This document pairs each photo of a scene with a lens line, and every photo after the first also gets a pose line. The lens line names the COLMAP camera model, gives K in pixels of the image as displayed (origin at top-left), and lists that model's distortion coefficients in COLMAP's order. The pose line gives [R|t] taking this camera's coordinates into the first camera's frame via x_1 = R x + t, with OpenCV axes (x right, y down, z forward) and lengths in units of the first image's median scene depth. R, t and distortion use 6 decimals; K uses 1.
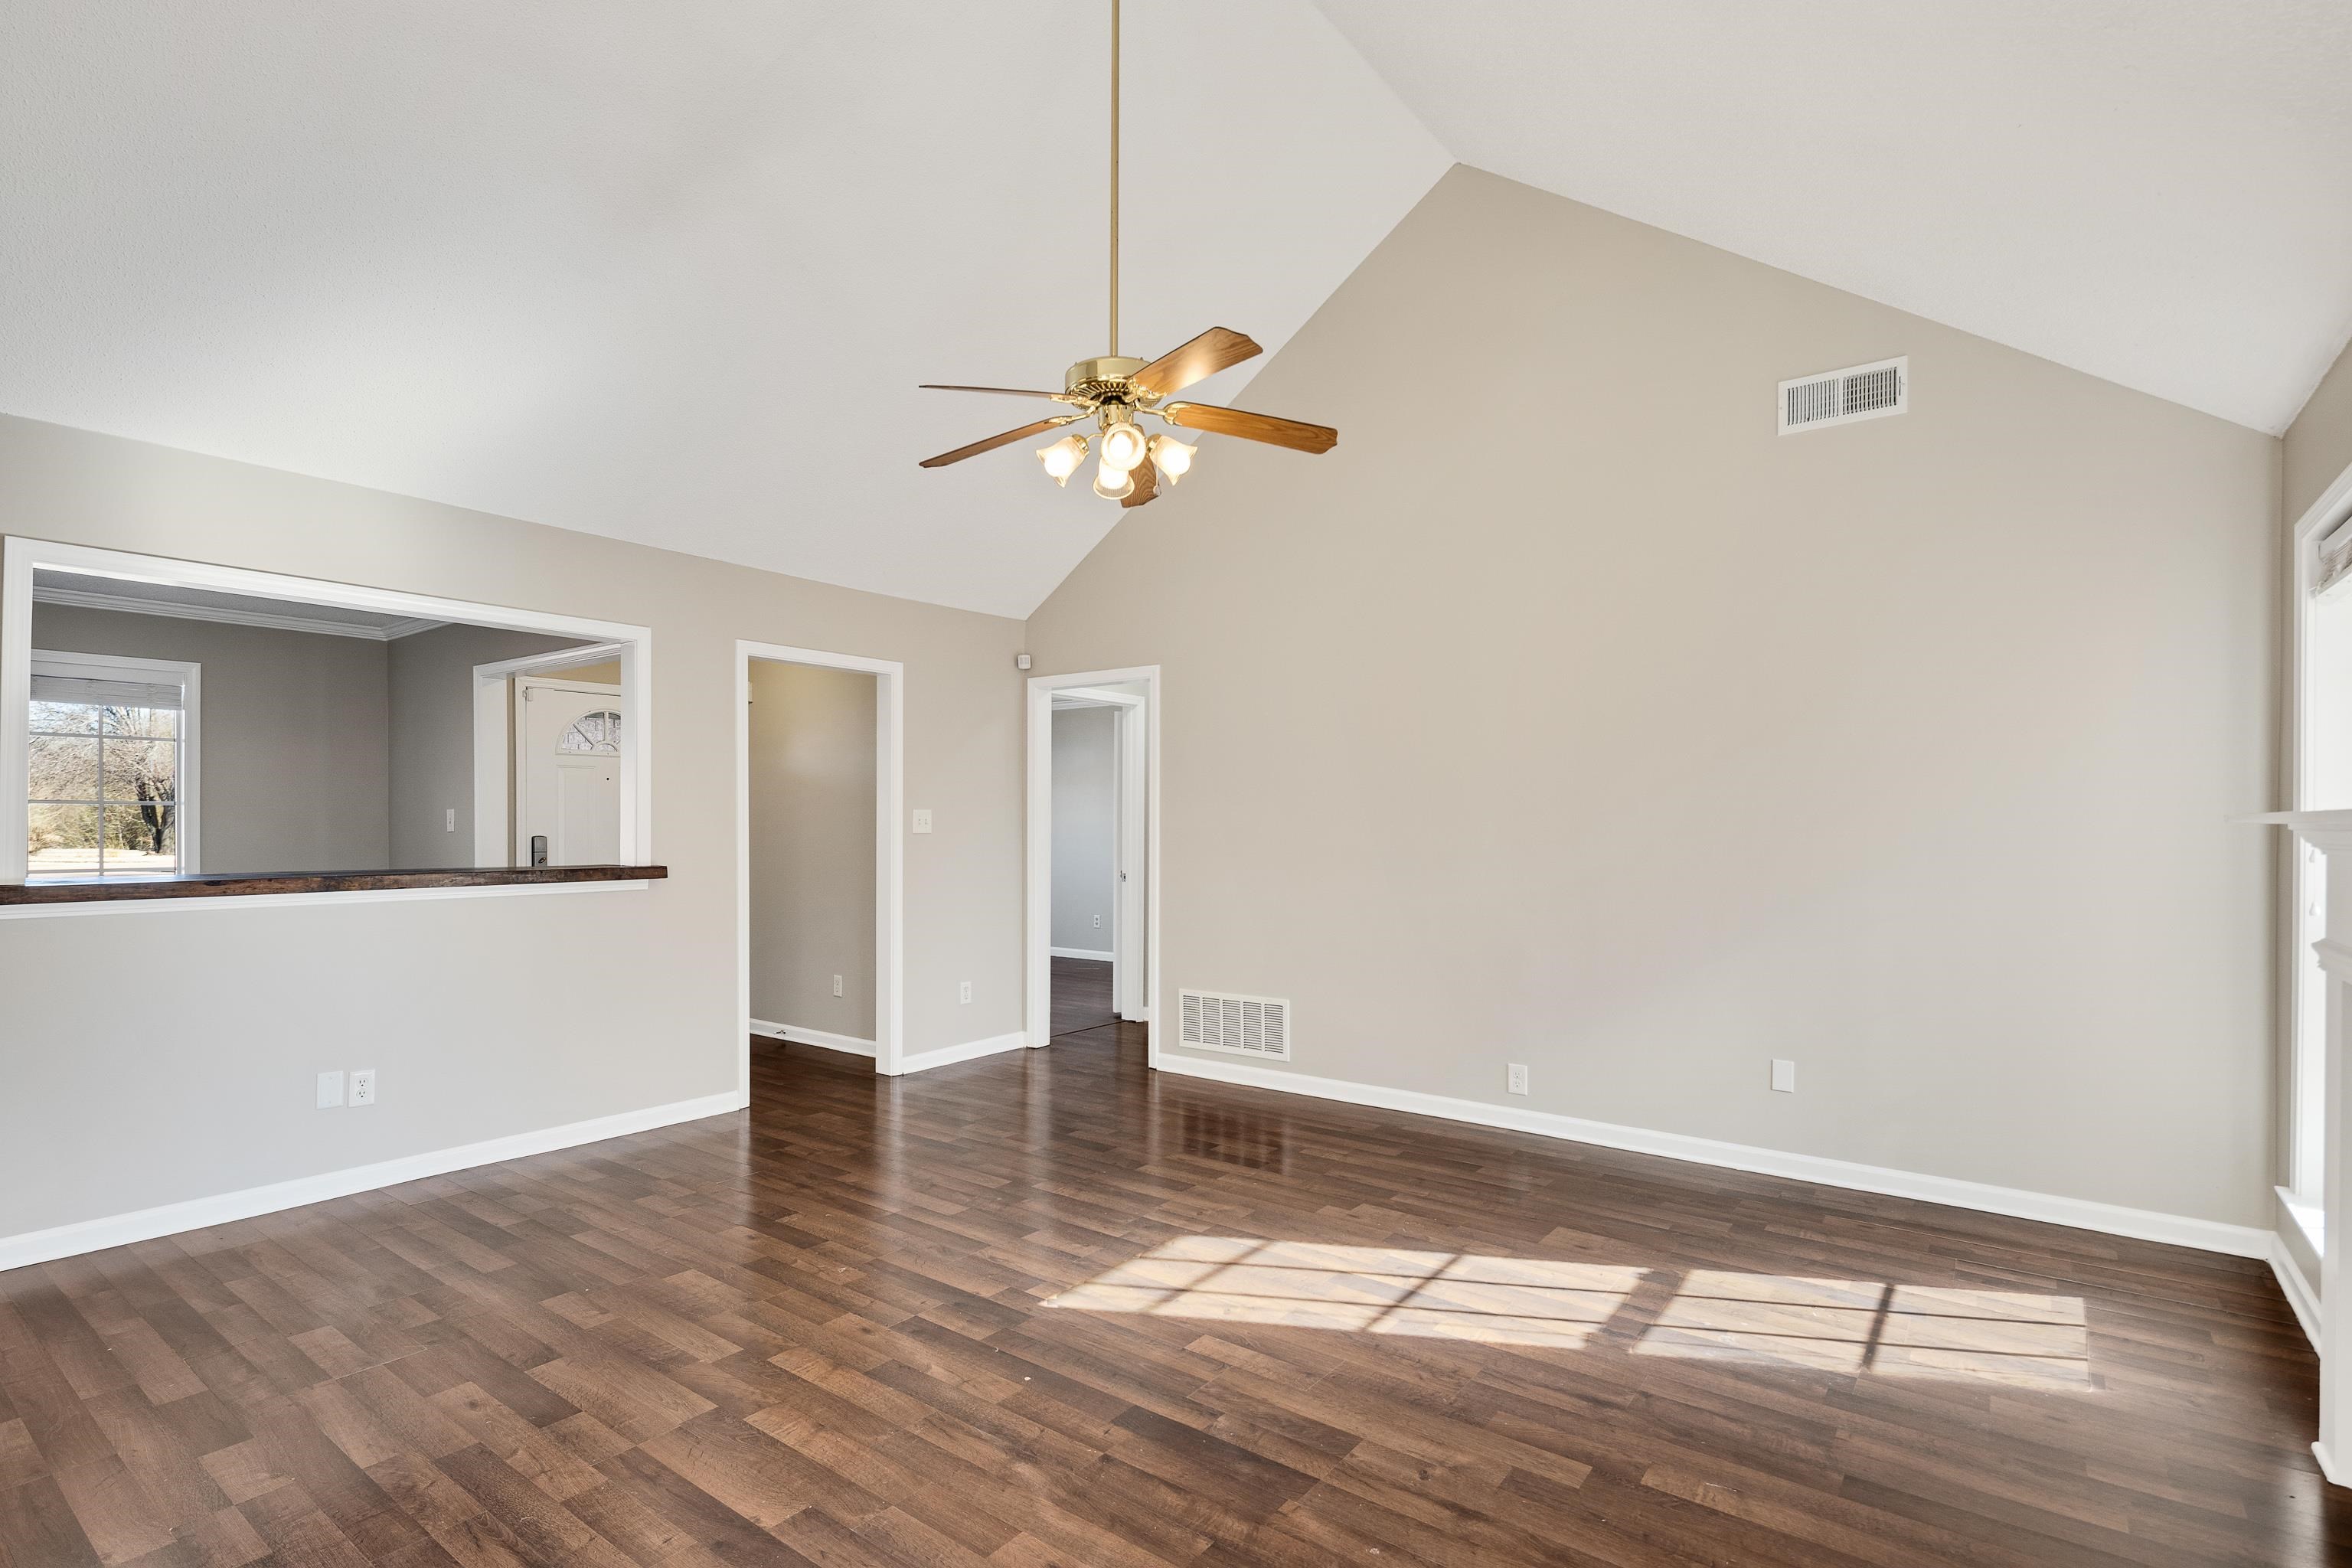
lens RADIAL K [[1140.7, 0, 1161.6], [0, 1140.7, 816.1], [0, 0, 1]] dist [0.001939, -0.003452]
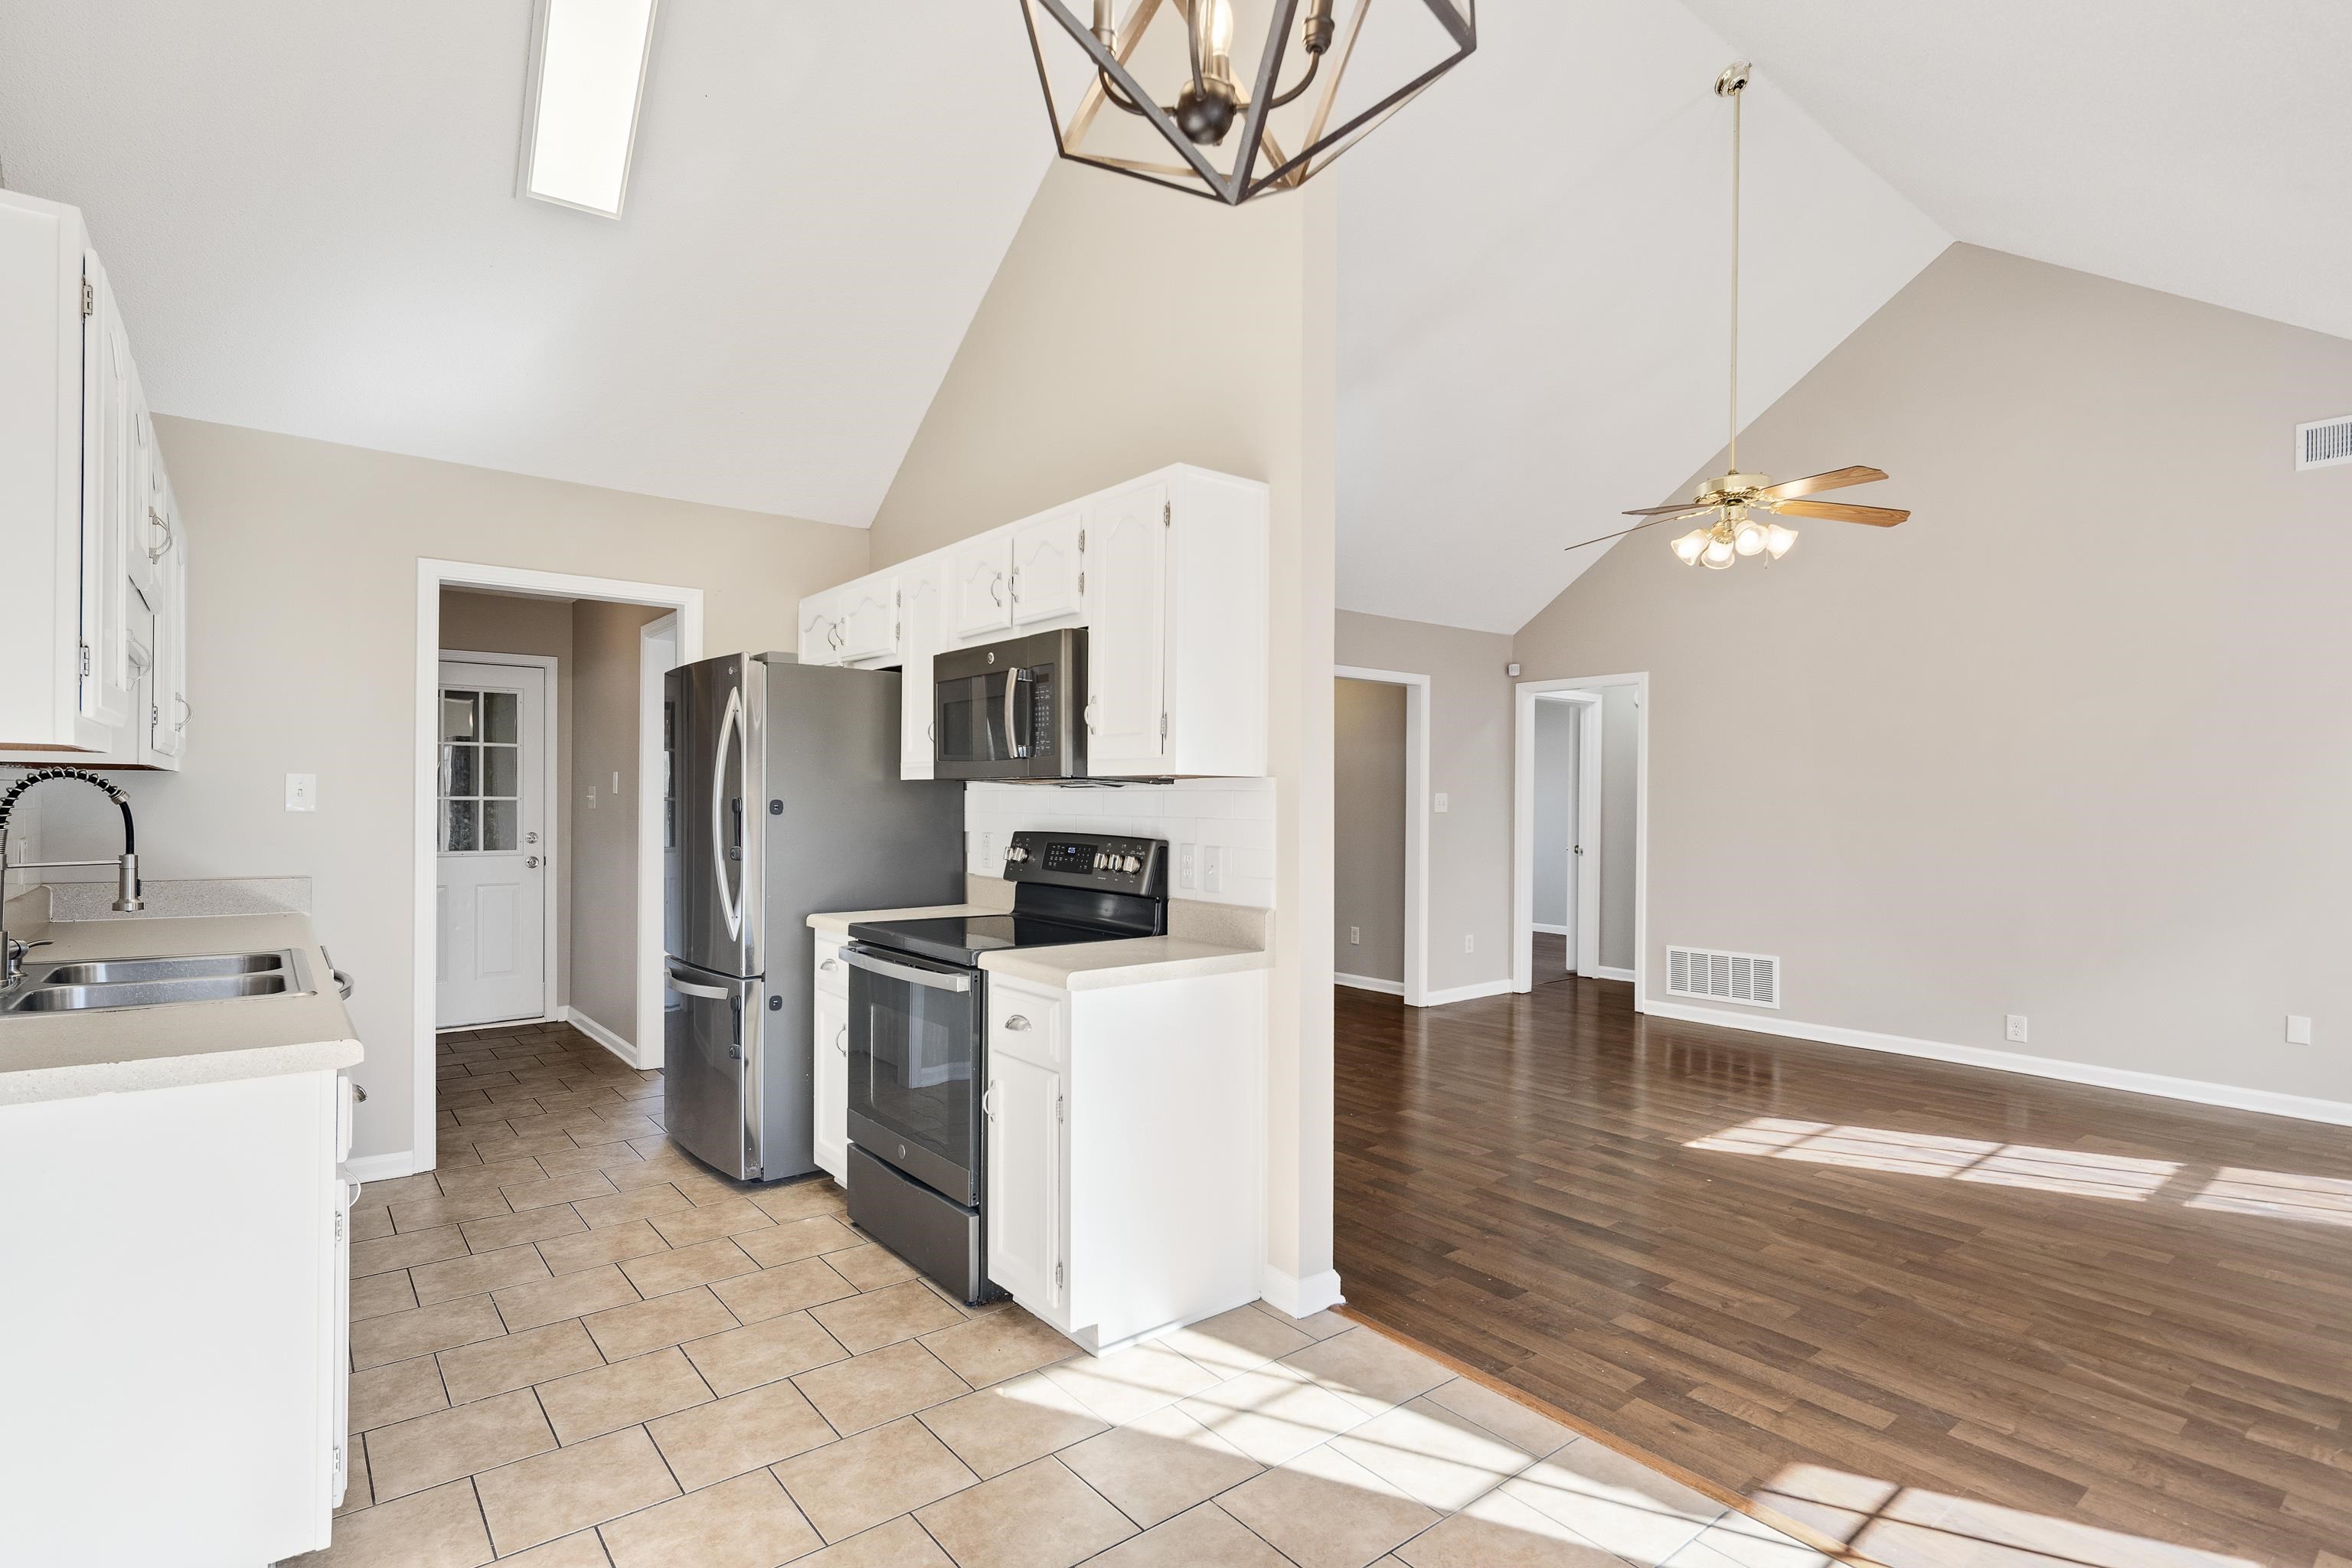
lens RADIAL K [[1140.7, 0, 1170.6], [0, 1140.7, 796.4], [0, 0, 1]] dist [0.001939, -0.003452]
pose [[0.969633, 0.004956, -0.244514, -0.335835], [-0.004820, 0.999988, 0.001154, -0.004283], [0.244517, 0.000060, 0.969645, -0.470977]]
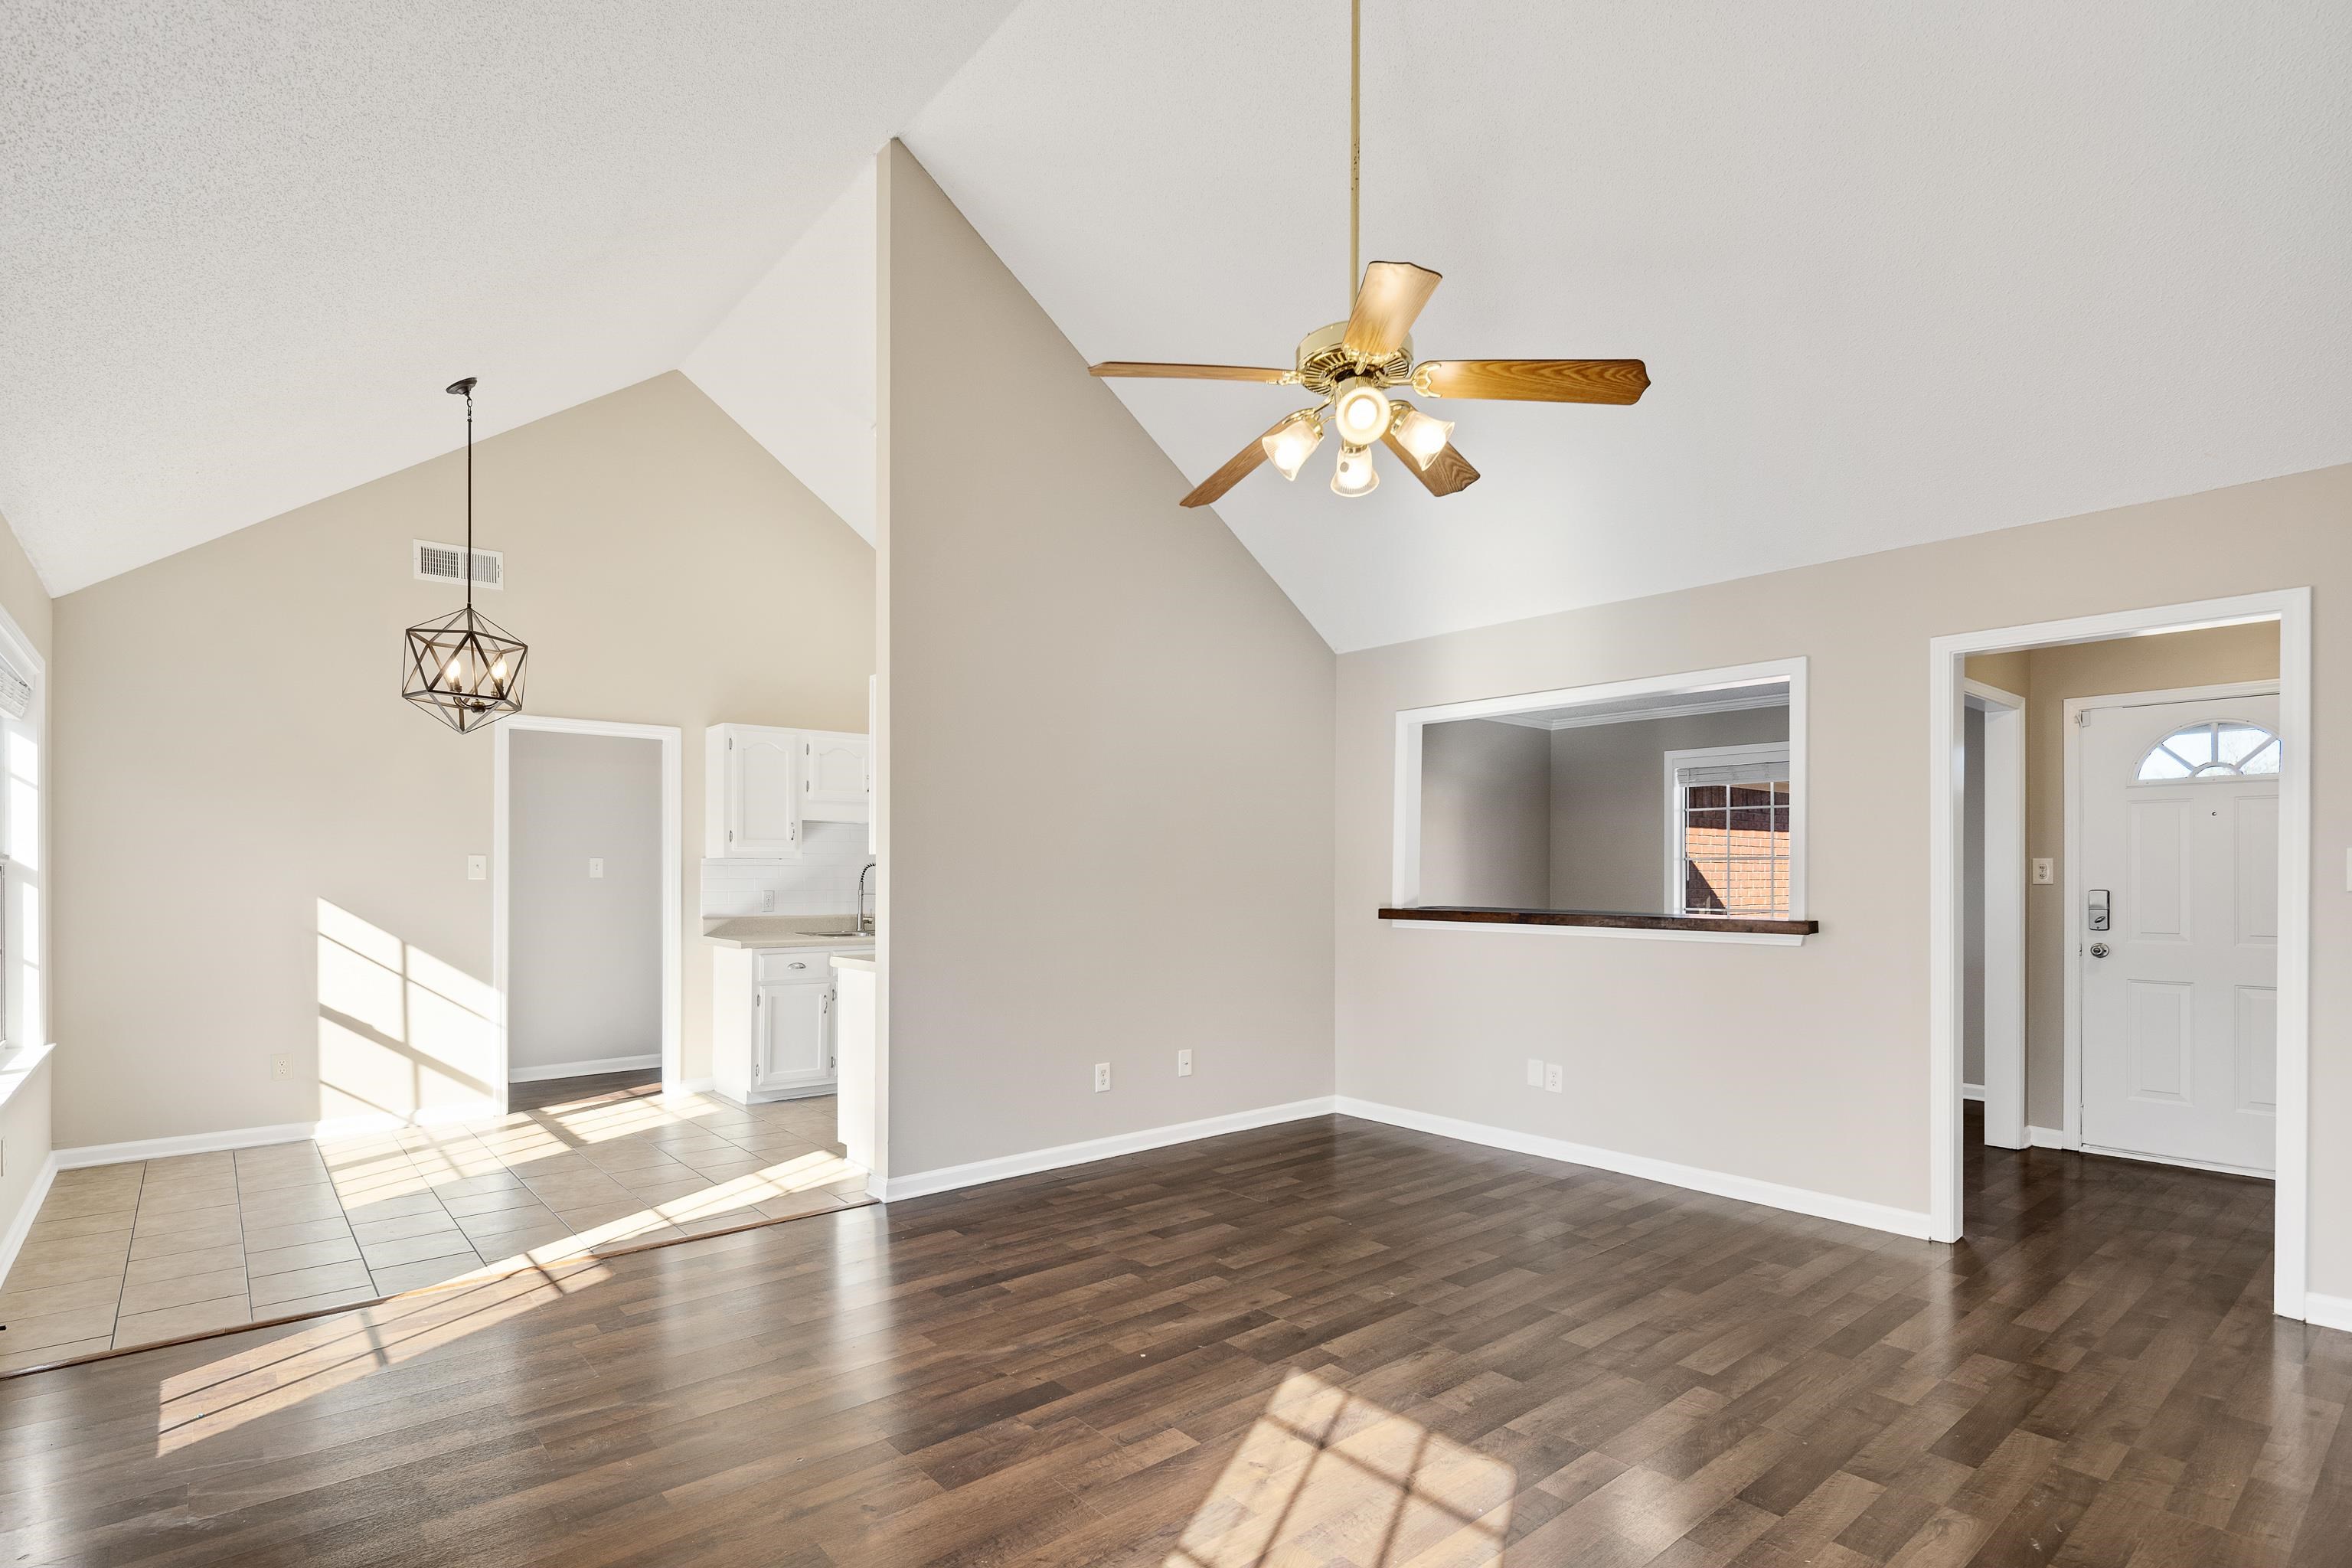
lens RADIAL K [[1140.7, 0, 1143.4], [0, 1140.7, 872.9], [0, 0, 1]] dist [0.001939, -0.003452]
pose [[-0.229512, -0.000152, -0.973306, 0.770939], [0.004056, 0.999991, -0.001112, 0.005025], [0.973297, -0.004203, -0.229509, 0.972480]]
